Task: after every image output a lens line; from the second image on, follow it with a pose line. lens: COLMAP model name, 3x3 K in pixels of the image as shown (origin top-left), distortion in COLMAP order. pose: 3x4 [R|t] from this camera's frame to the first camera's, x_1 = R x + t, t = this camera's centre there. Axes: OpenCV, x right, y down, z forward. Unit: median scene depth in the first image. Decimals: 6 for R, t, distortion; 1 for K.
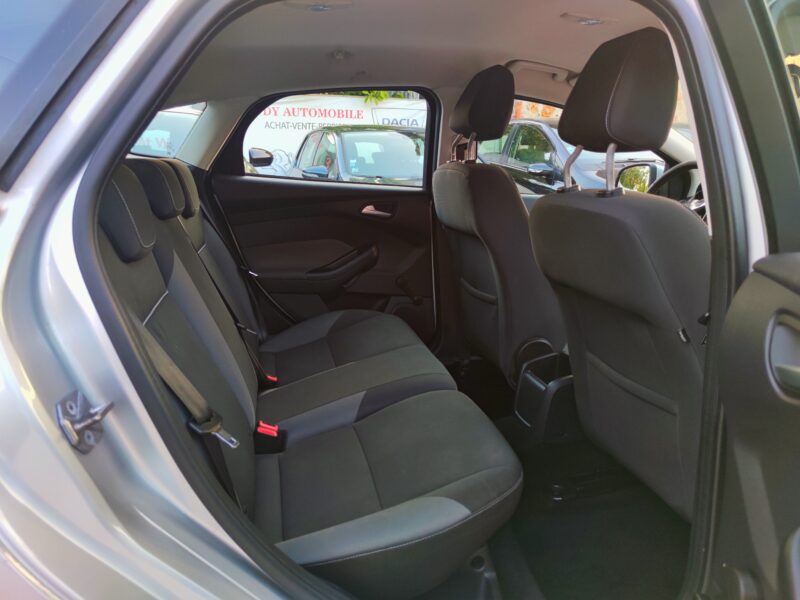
lens RADIAL K [[562.9, 0, 401.3], [0, 562.9, 304.5], [0, 0, 1]] dist [0.062412, -0.047095]
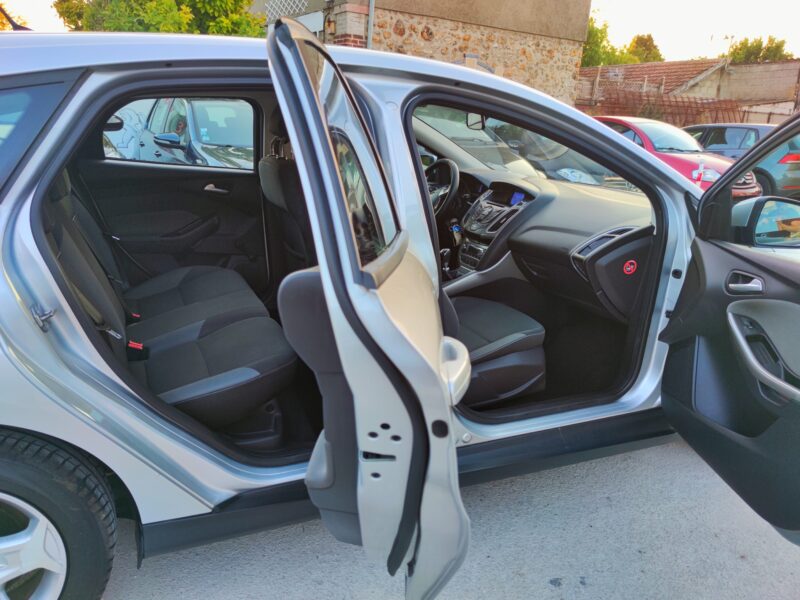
lens RADIAL K [[562.9, 0, 376.4], [0, 562.9, 302.8], [0, 0, 1]] dist [0.020539, -0.004512]
pose [[0.981298, -0.019888, 0.191462, 0.062337], [0.006804, 0.997610, 0.068754, 0.007966], [-0.192372, -0.066165, 0.979089, -0.345530]]
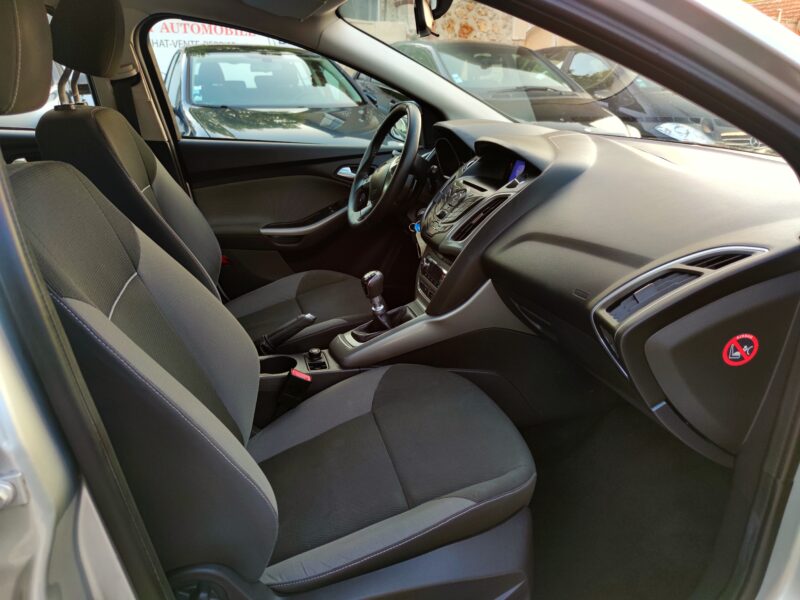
lens RADIAL K [[563.4, 0, 400.0], [0, 563.4, 300.0], [0, 0, 1]] dist [0.039239, -0.004276]
pose [[0.997862, -0.020482, 0.062059, 0.423719], [0.013052, 0.992945, 0.117854, -0.065536], [-0.064035, -0.116792, 0.991090, 0.161060]]
